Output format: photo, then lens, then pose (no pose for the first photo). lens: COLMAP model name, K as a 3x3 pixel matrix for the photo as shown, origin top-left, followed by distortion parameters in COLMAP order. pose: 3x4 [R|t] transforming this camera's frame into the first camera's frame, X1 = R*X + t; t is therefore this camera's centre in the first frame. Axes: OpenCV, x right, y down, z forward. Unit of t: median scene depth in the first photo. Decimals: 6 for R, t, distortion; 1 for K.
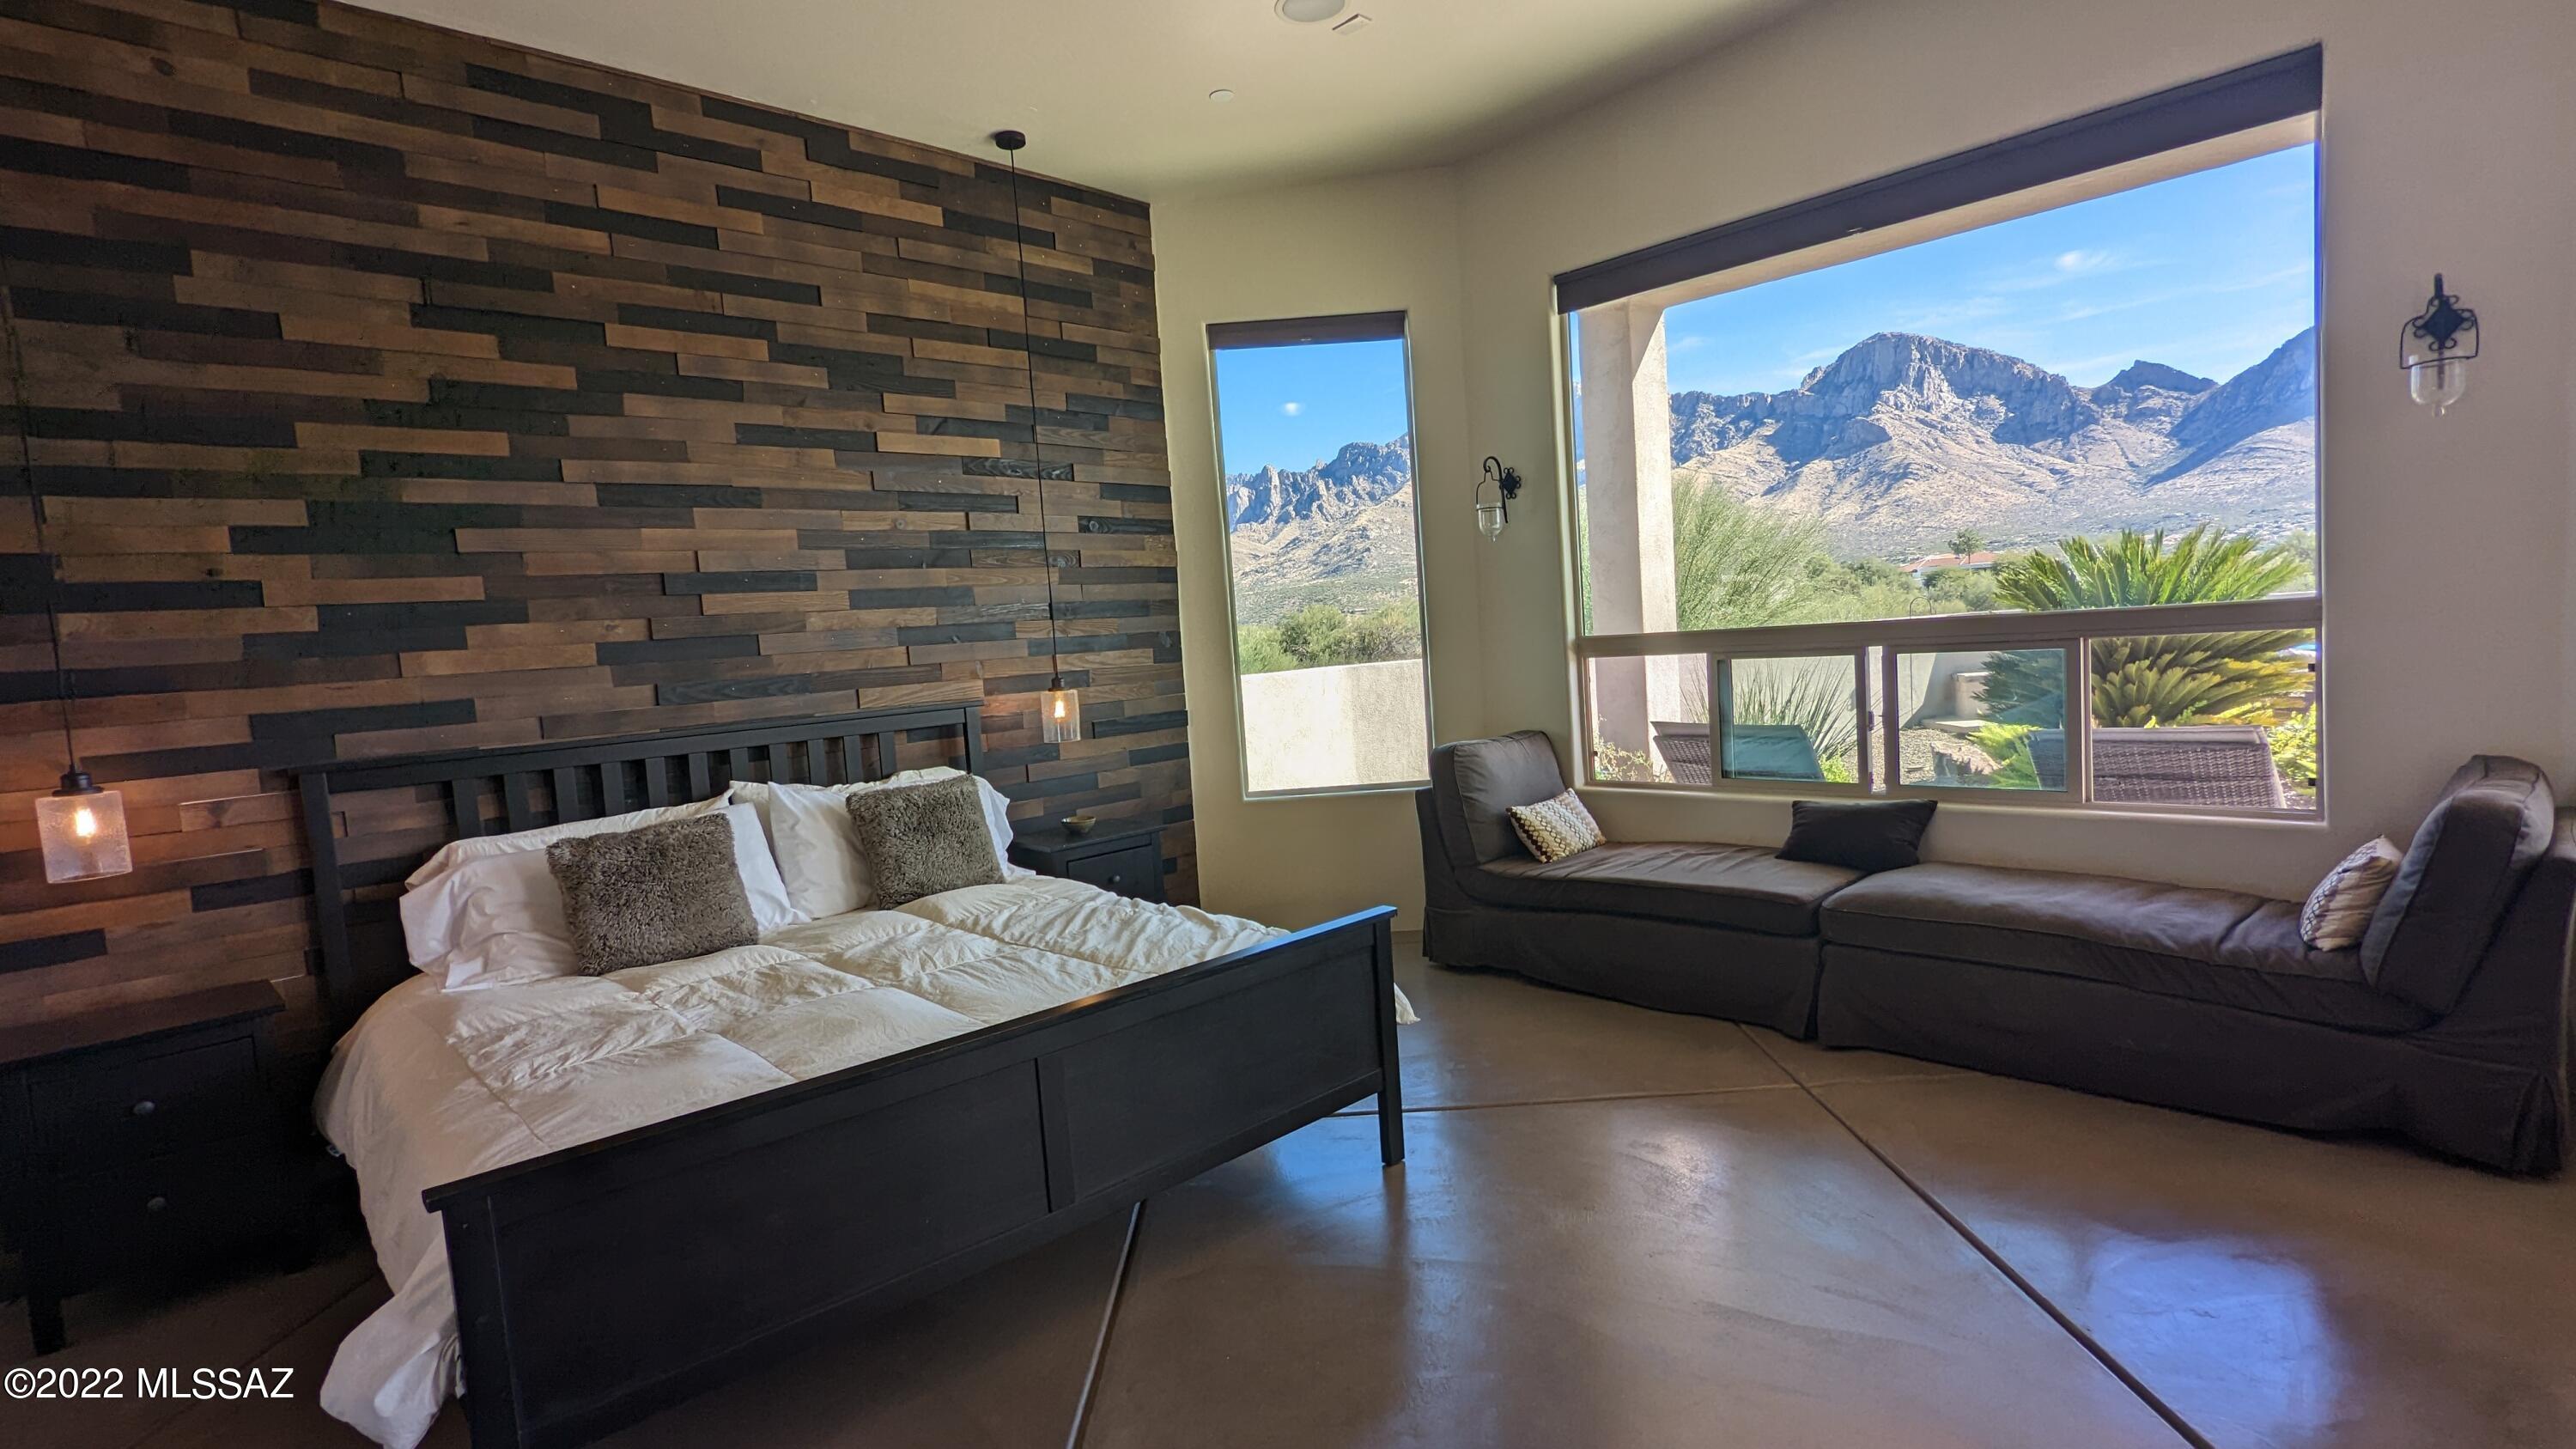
lens RADIAL K [[1217.7, 0, 1272.1], [0, 1217.7, 726.9], [0, 0, 1]] dist [0.004034, 0.000486]
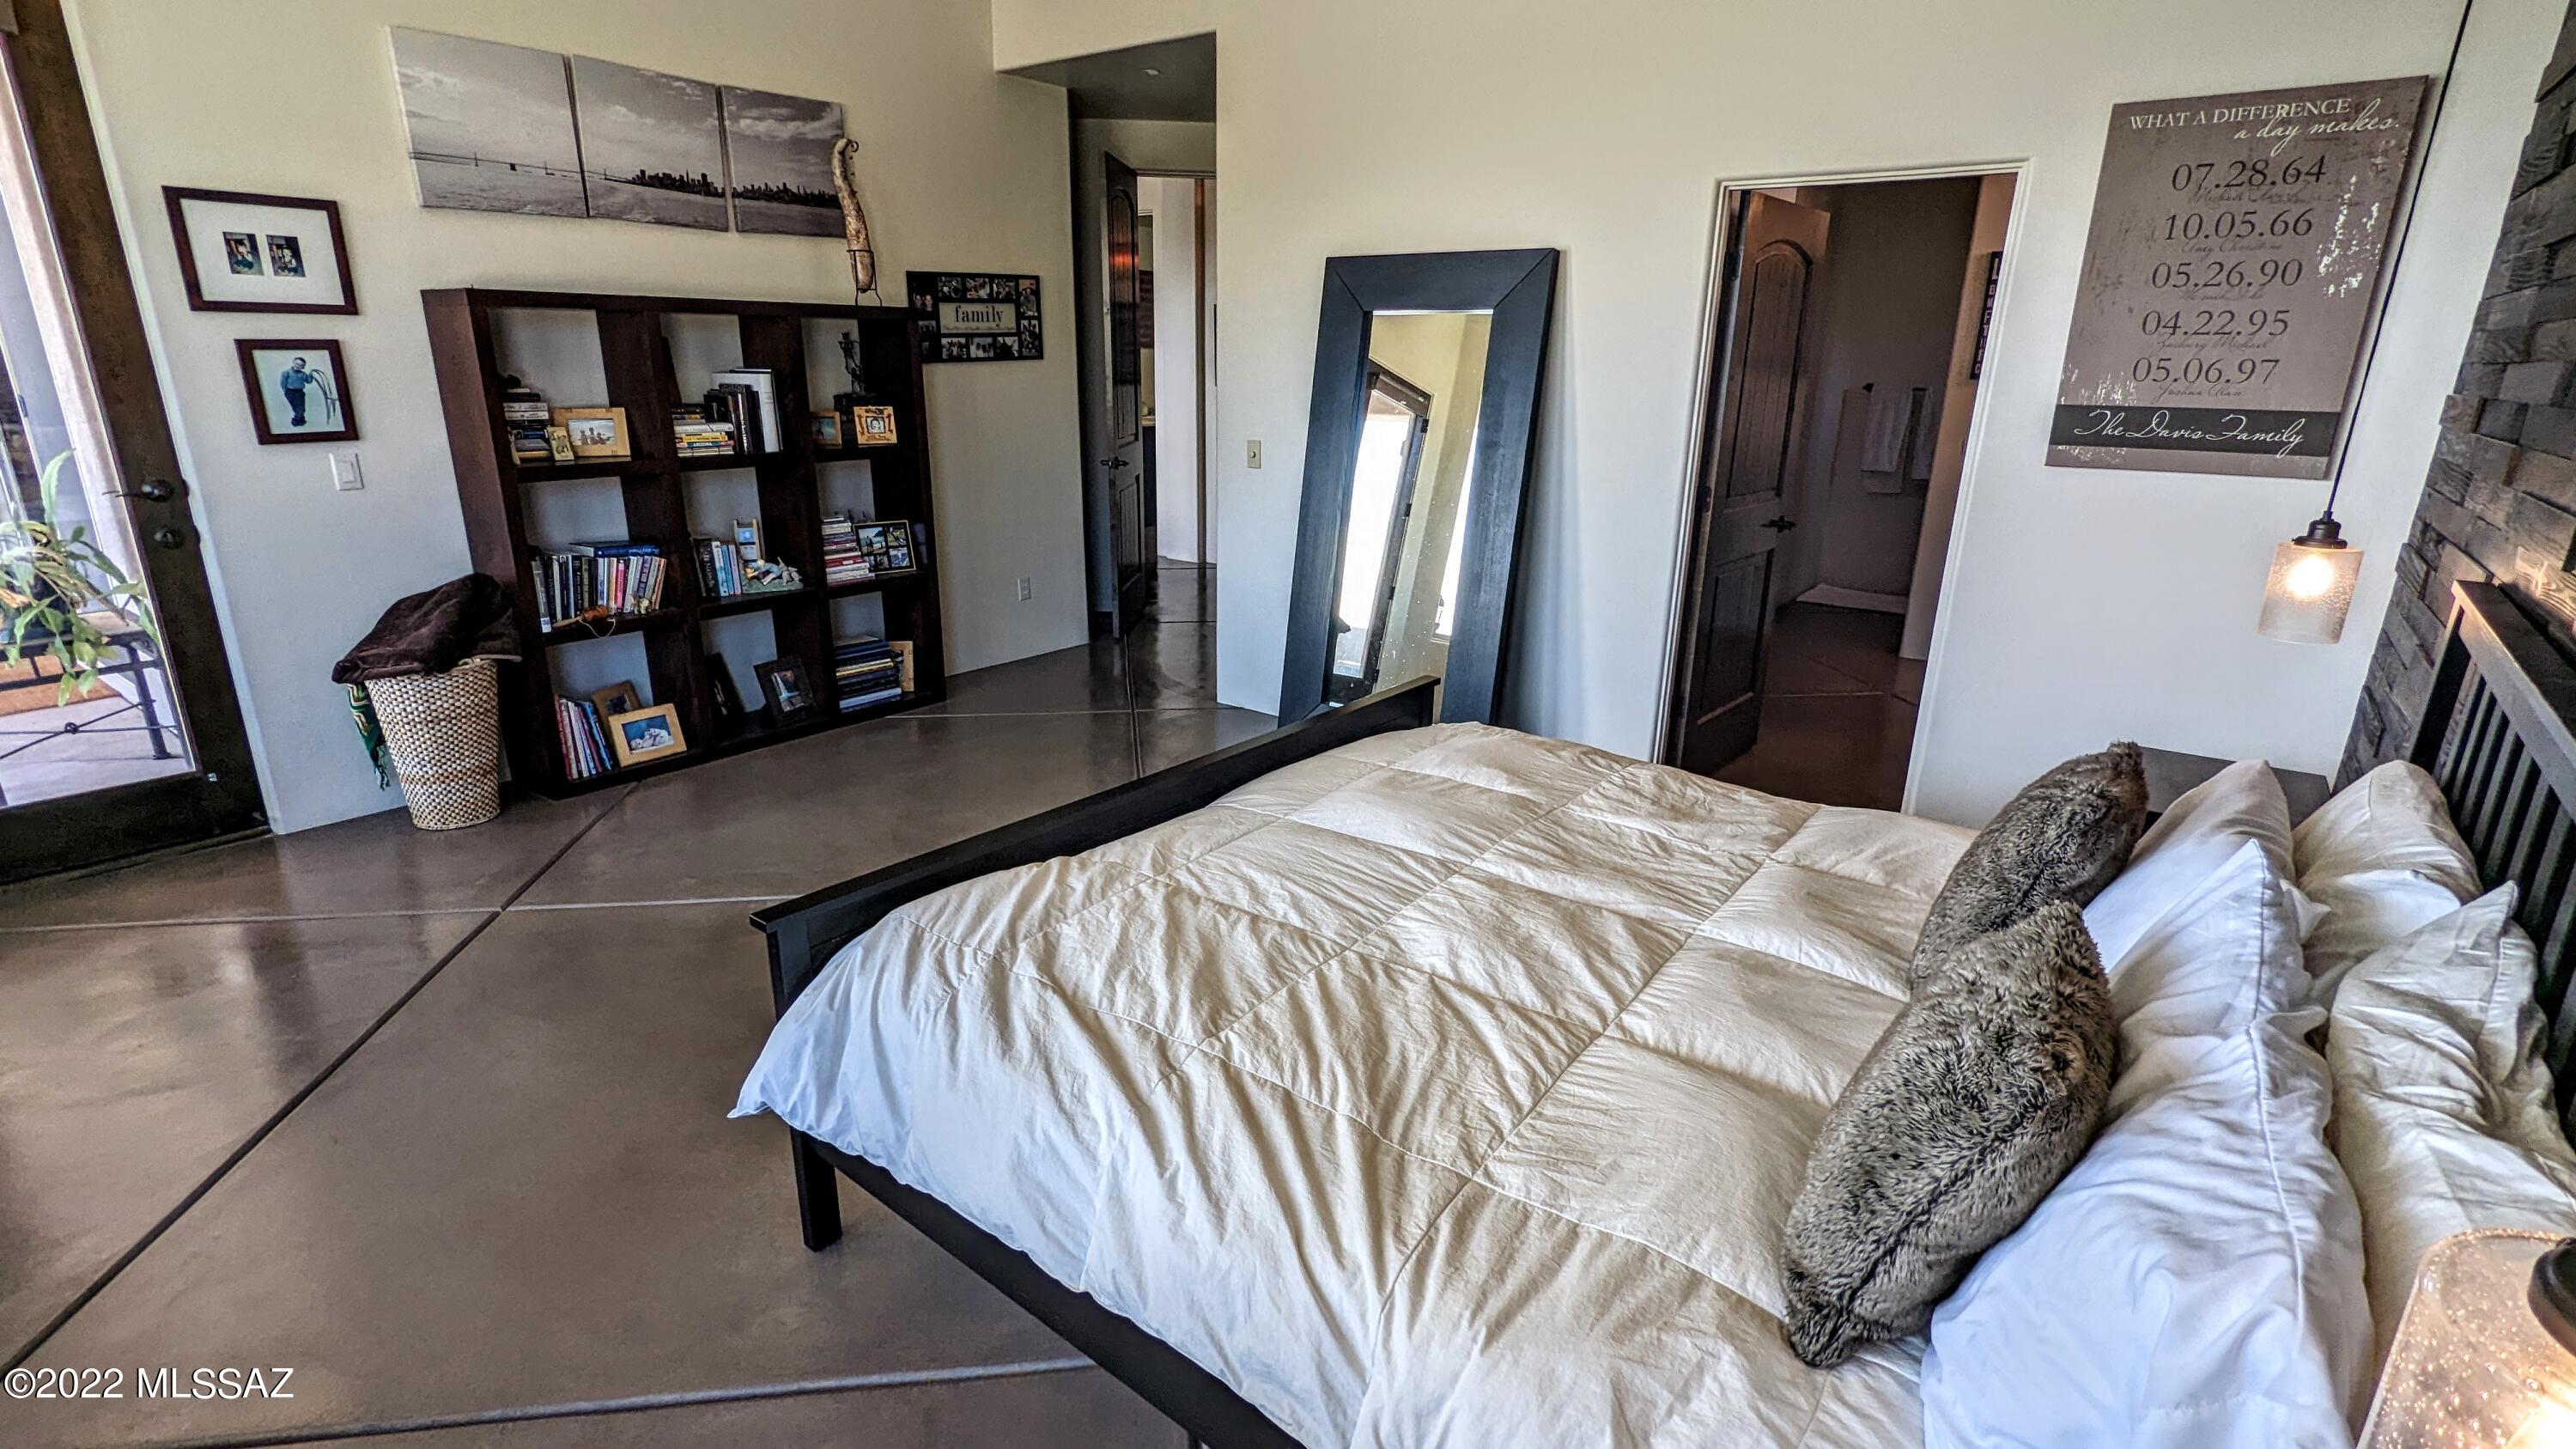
lens RADIAL K [[1217.7, 0, 1272.1], [0, 1217.7, 726.9], [0, 0, 1]] dist [0.004034, 0.000486]
pose [[-0.989074, 0.094475, -0.113168, -0.110592], [0.045139, 0.924873, 0.377589, -0.186052], [0.140338, 0.368355, -0.919032, 1.696600]]
